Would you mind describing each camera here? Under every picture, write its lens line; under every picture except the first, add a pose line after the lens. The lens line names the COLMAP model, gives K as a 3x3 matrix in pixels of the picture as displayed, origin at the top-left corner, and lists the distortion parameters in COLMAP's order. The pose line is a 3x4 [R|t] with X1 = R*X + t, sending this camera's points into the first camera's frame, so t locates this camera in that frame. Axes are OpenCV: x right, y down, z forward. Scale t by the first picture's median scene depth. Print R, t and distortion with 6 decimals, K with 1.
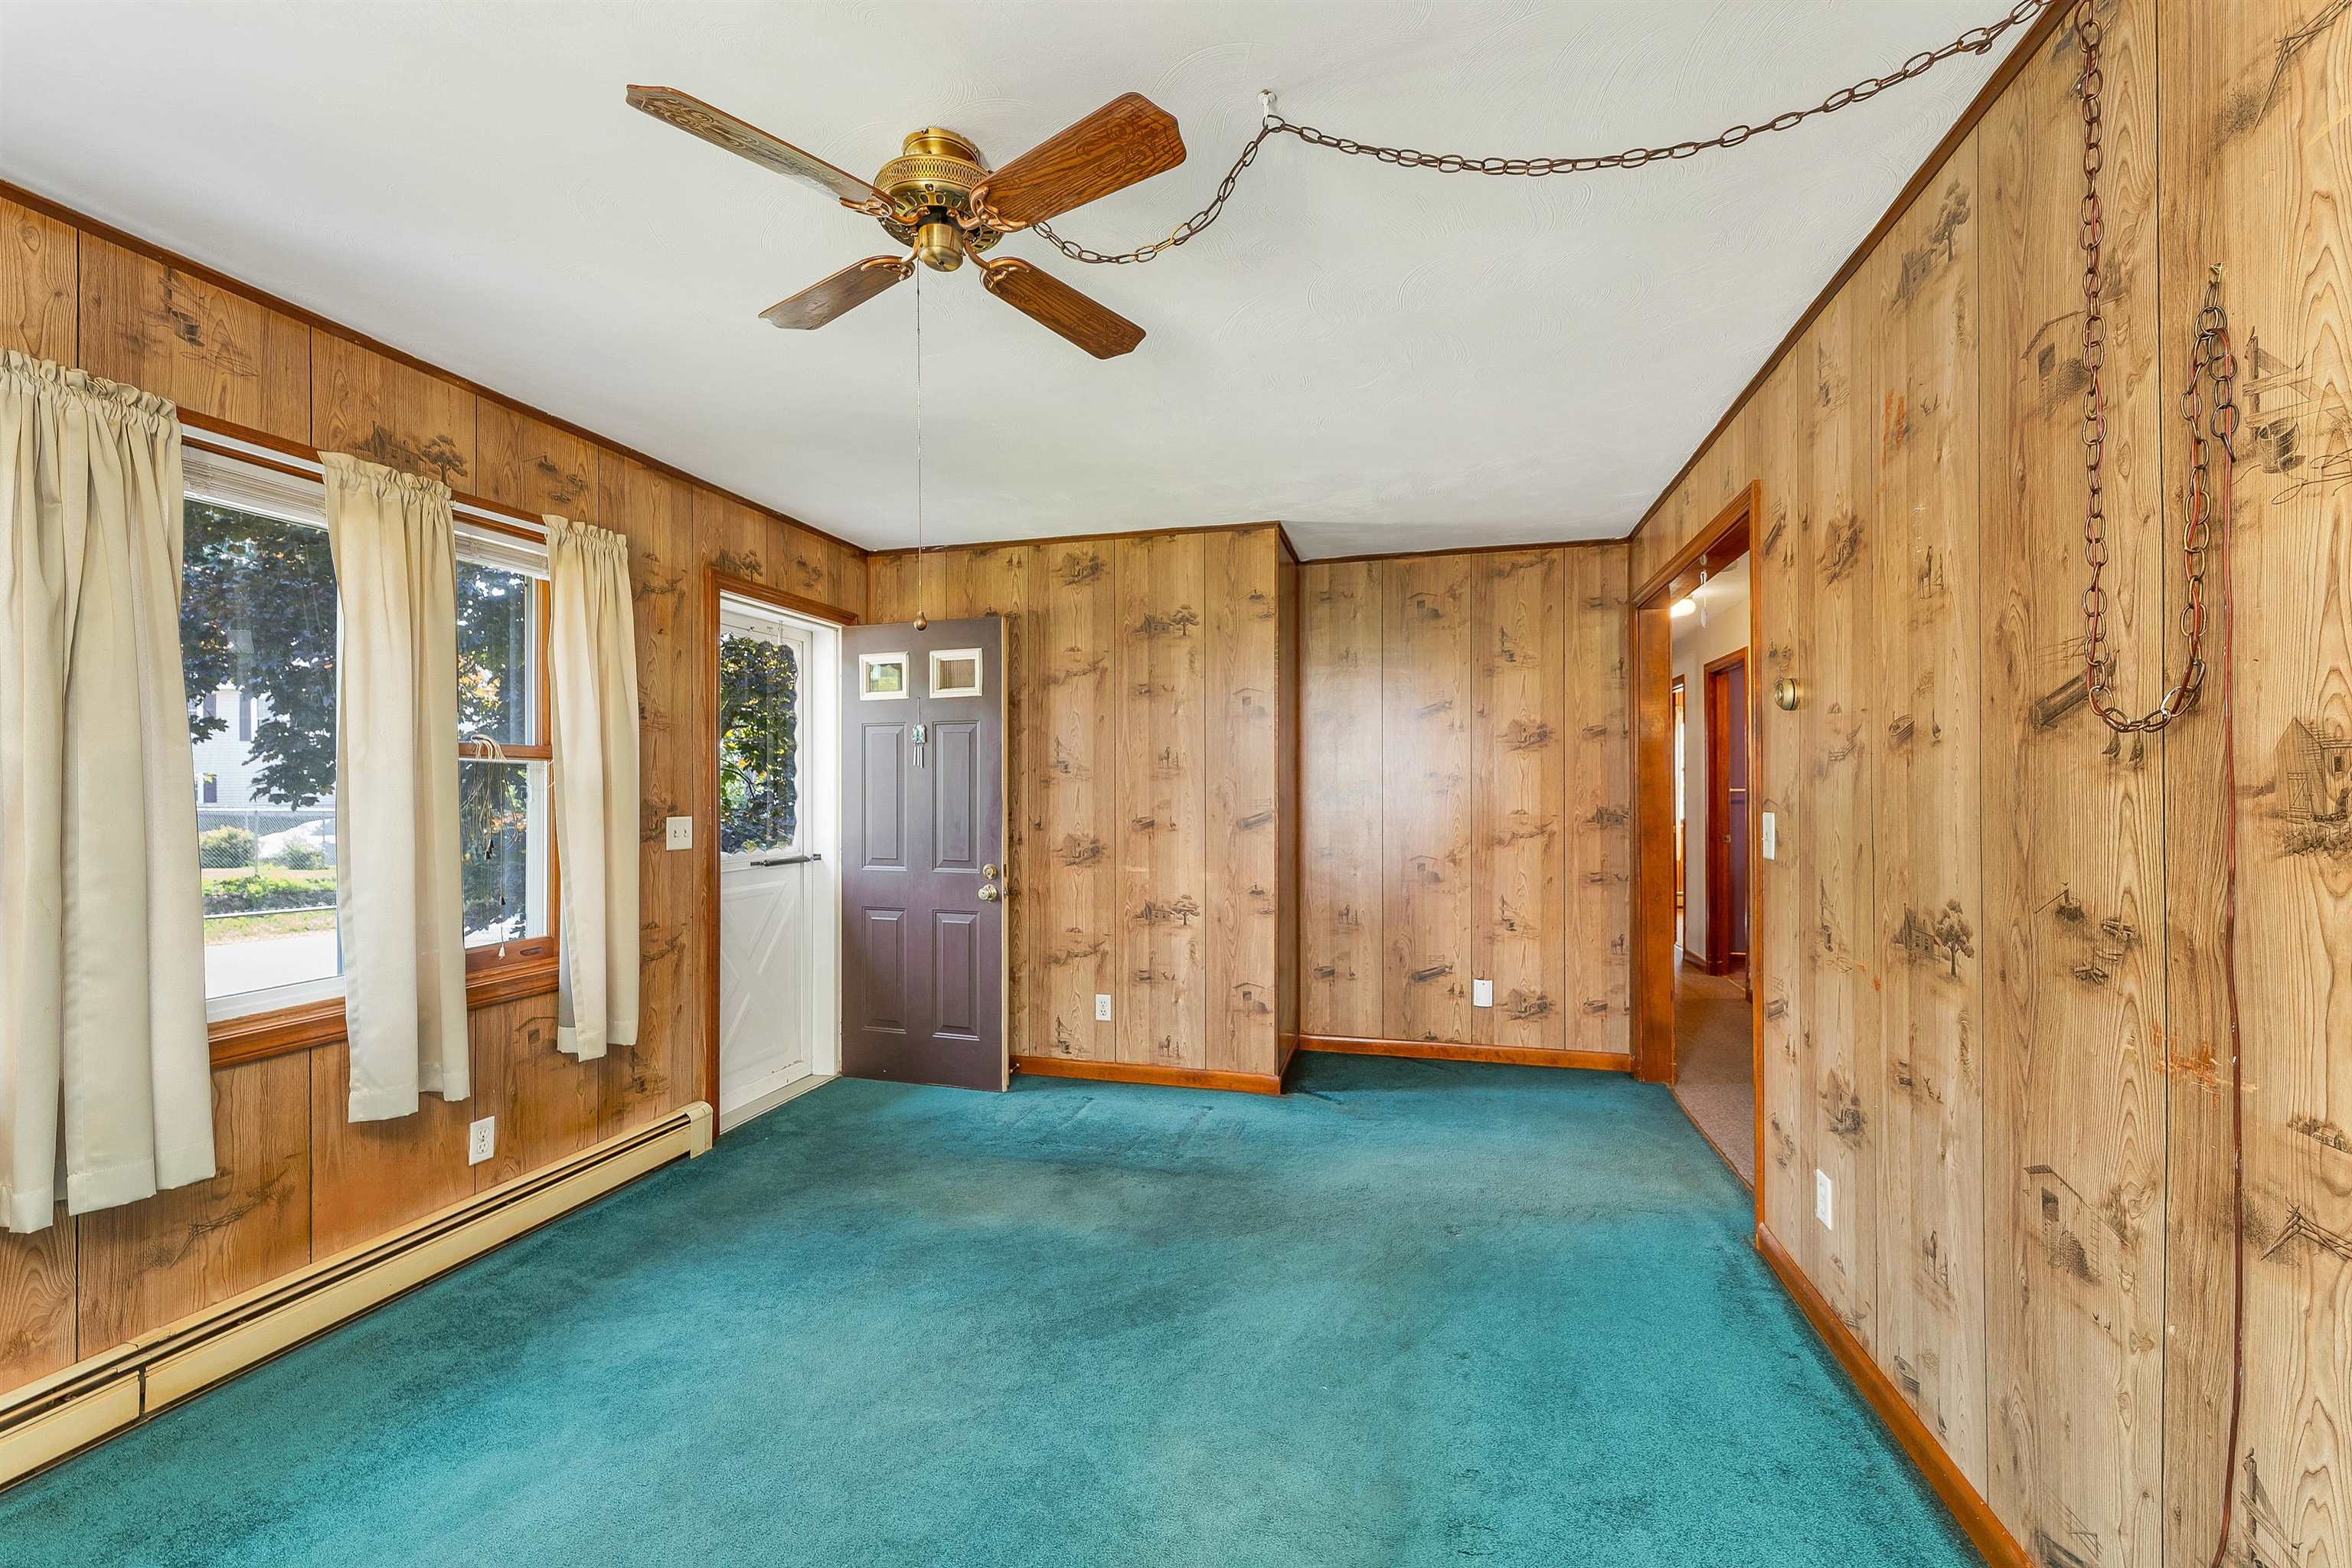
lens RADIAL K [[964.1, 0, 1170.1], [0, 964.1, 790.3], [0, 0, 1]] dist [0.000293, -0.000168]
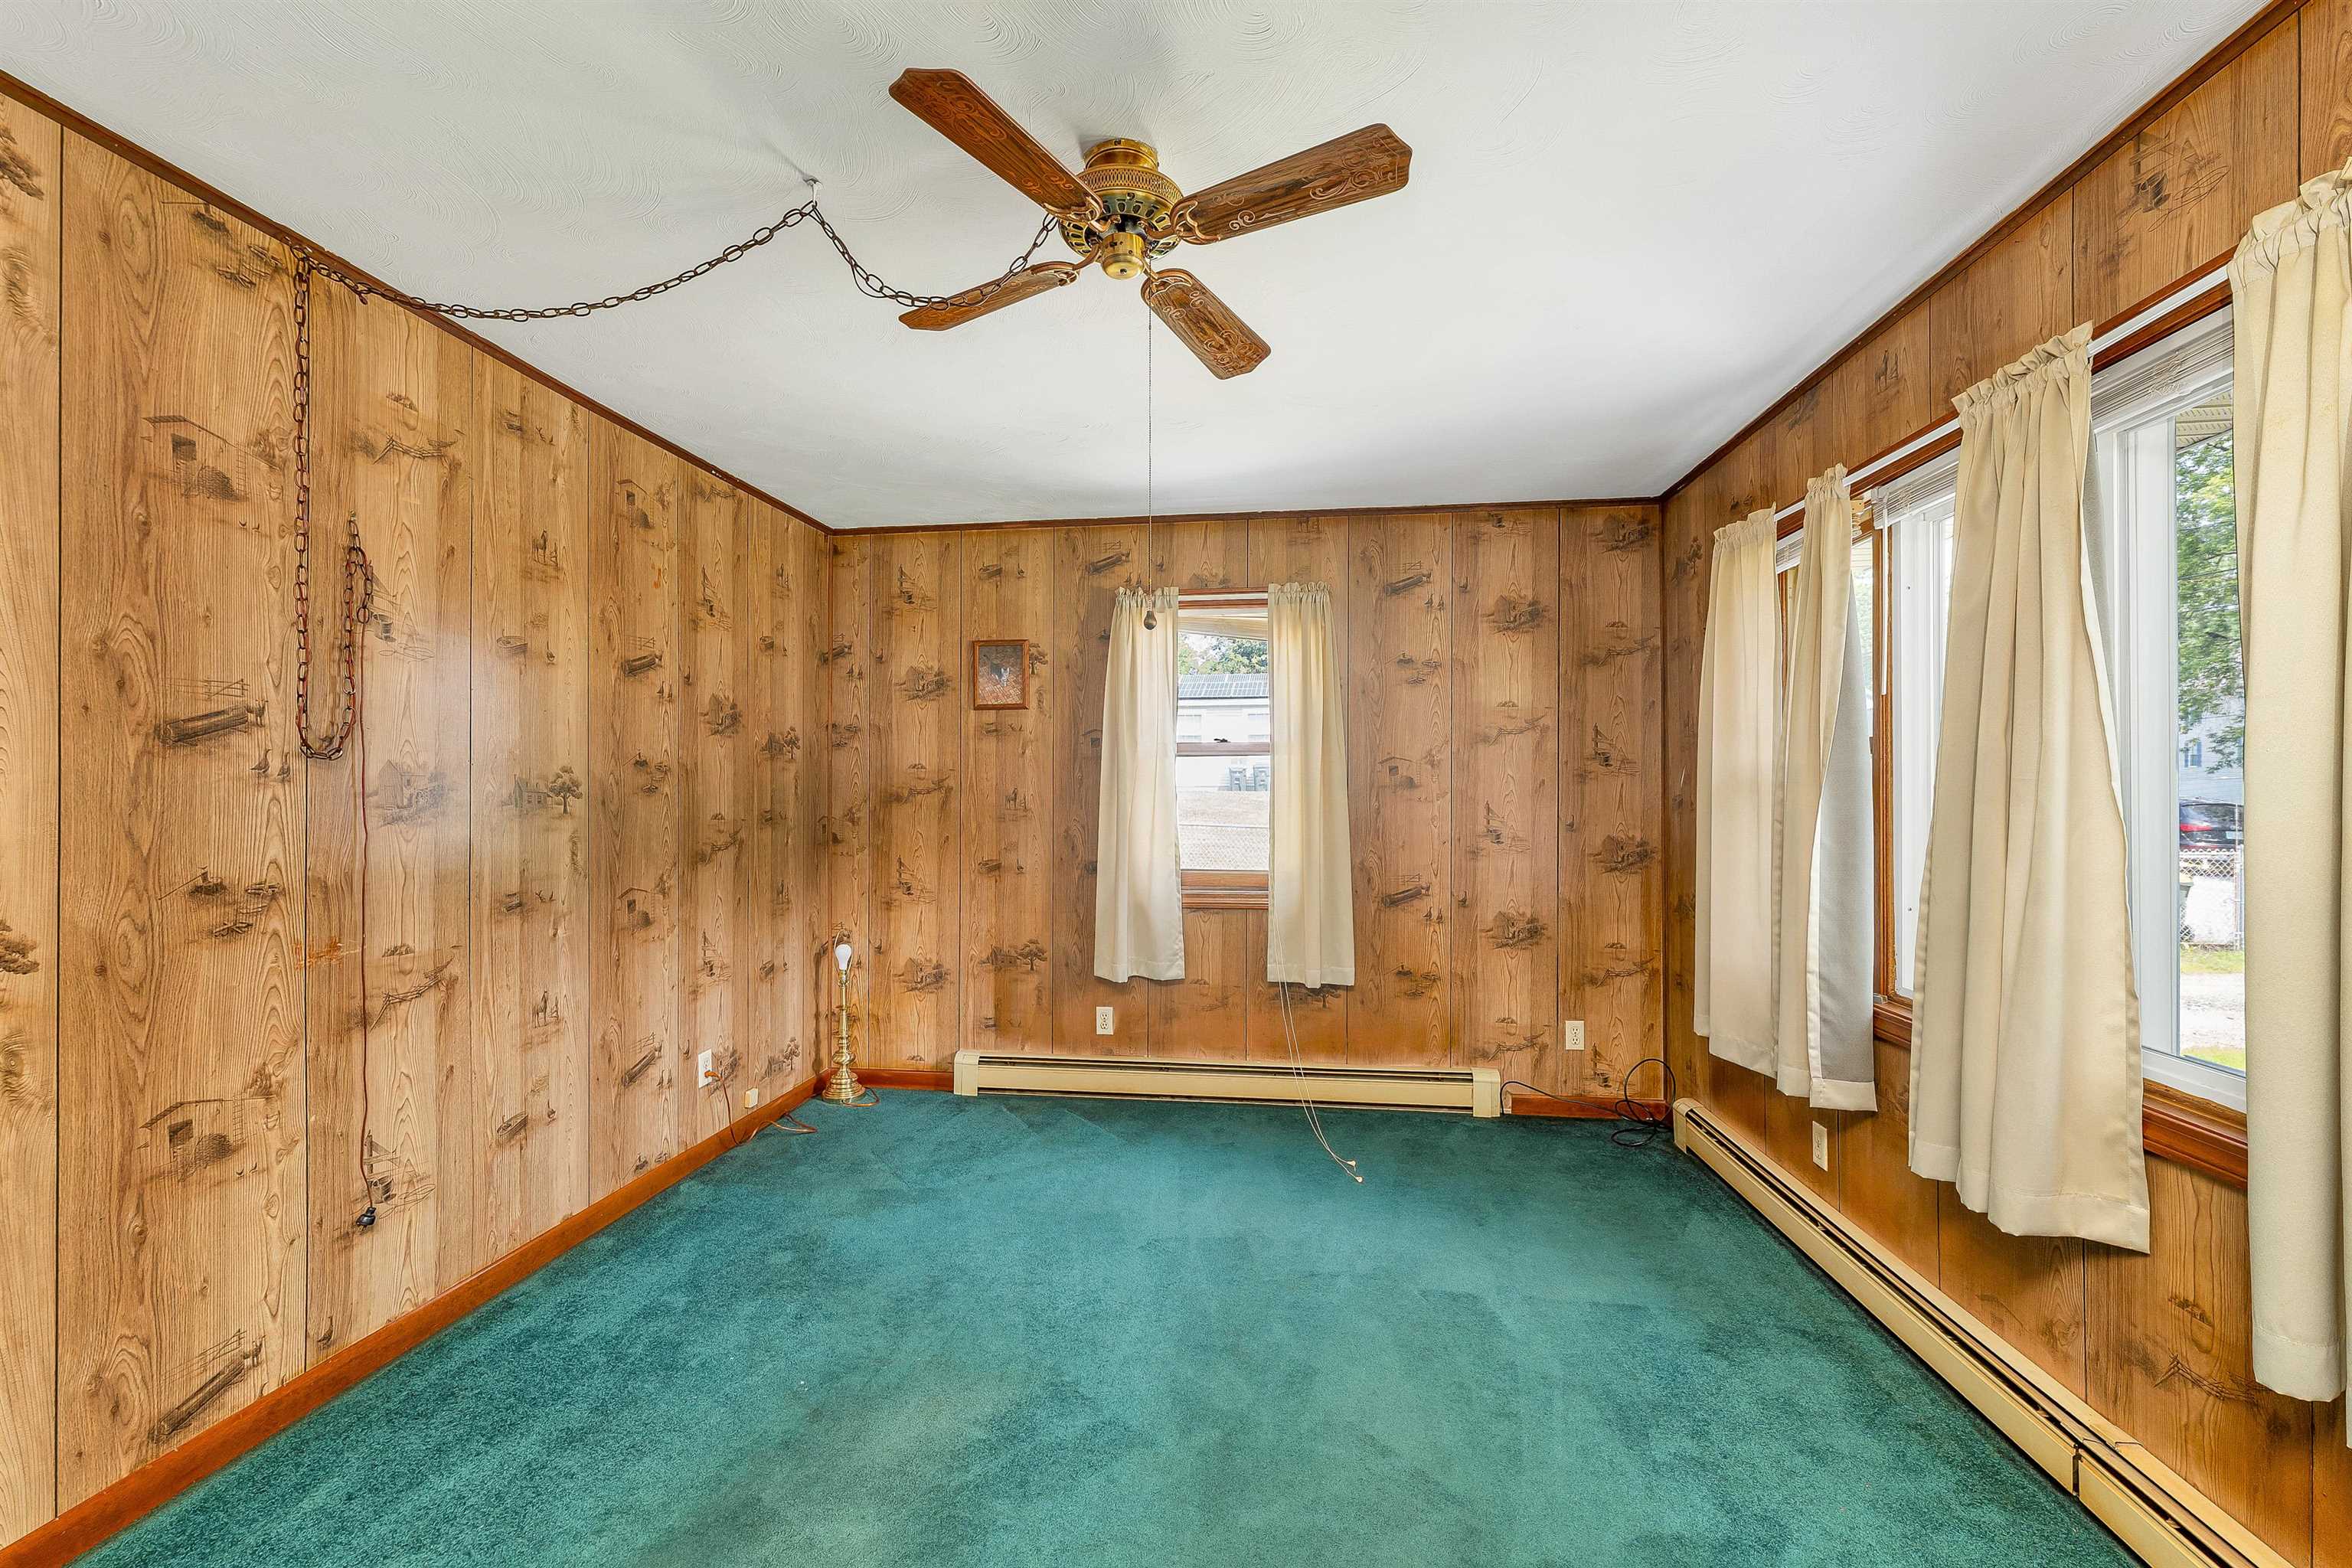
lens RADIAL K [[981.2, 0, 1168.6], [0, 981.2, 791.0], [0, 0, 1]] dist [0.002701, -0.000131]
pose [[-0.991993, 0.004992, -0.126194, -0.138900], [0.005074, 0.999987, -0.000329, 0.000885], [0.126191, -0.000967, -0.992006, 1.840811]]
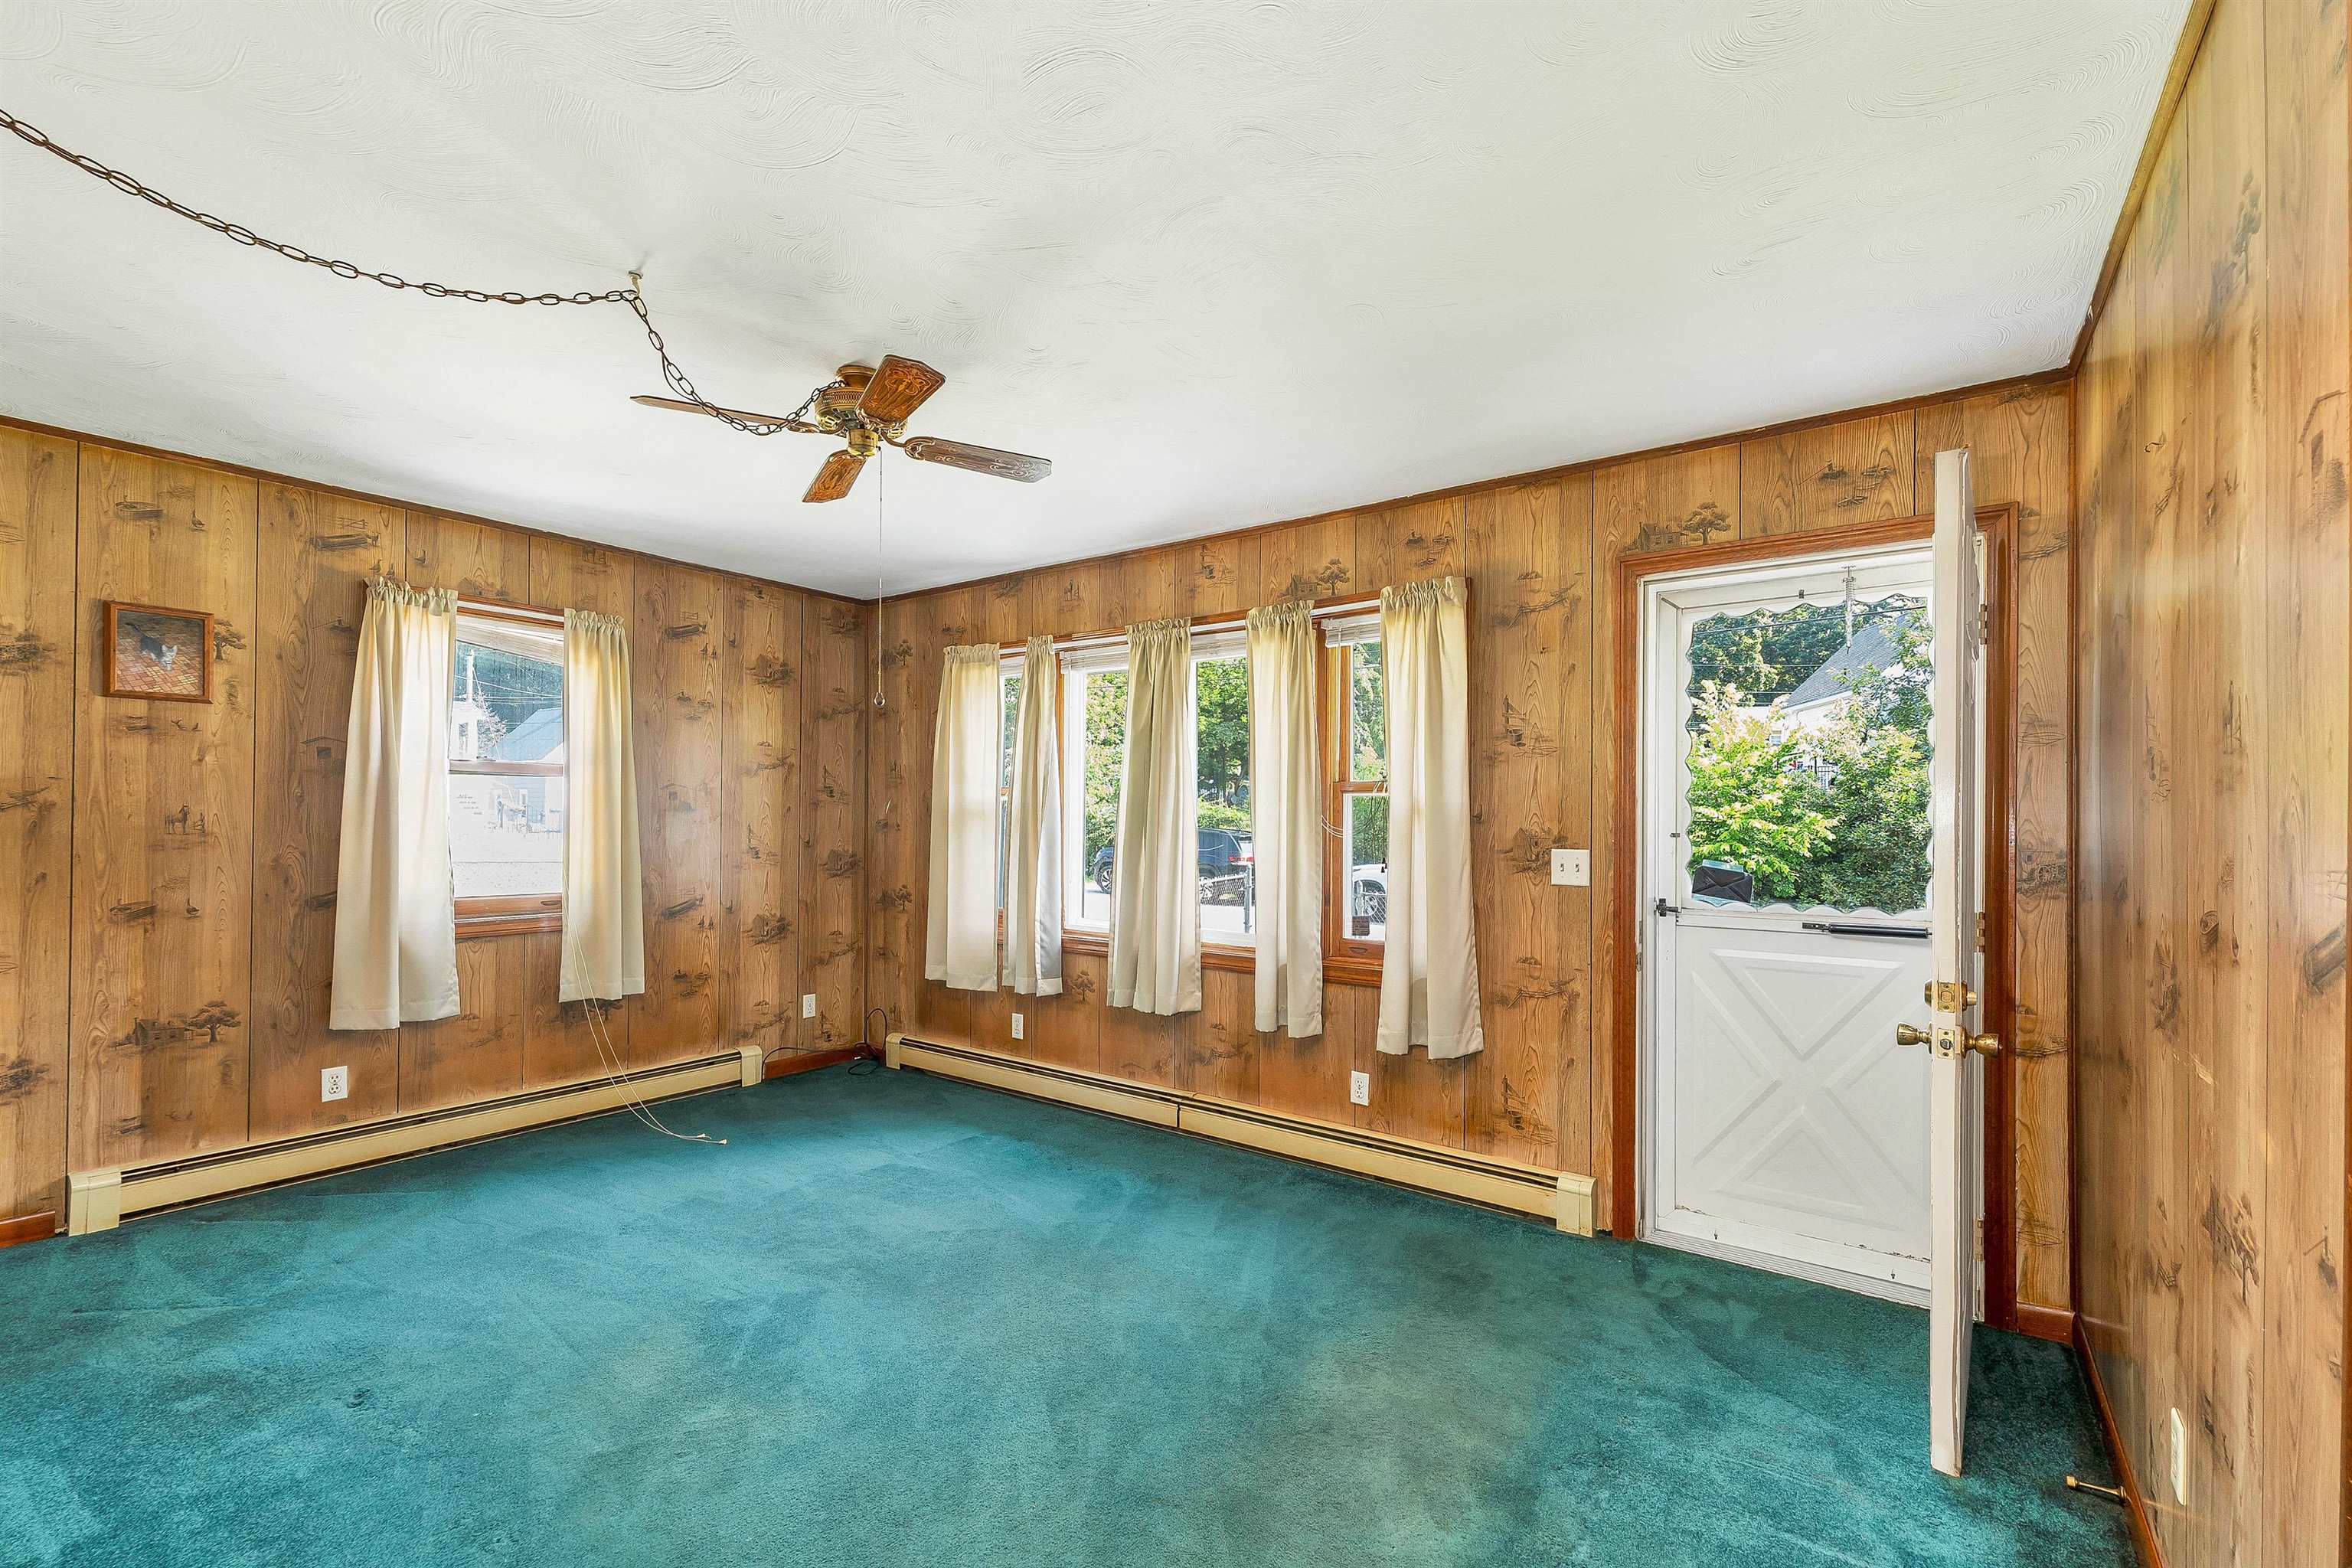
lens RADIAL K [[991.9, 0, 1188.2], [0, 991.9, 814.7], [0, 0, 1]] dist [-0.001277, -0.000309]
pose [[-0.360505, -0.003263, -0.932752, 0.879063], [-0.006434, 0.999979, -0.001011, -0.002030], [0.932735, 0.005637, -0.360518, 1.815068]]
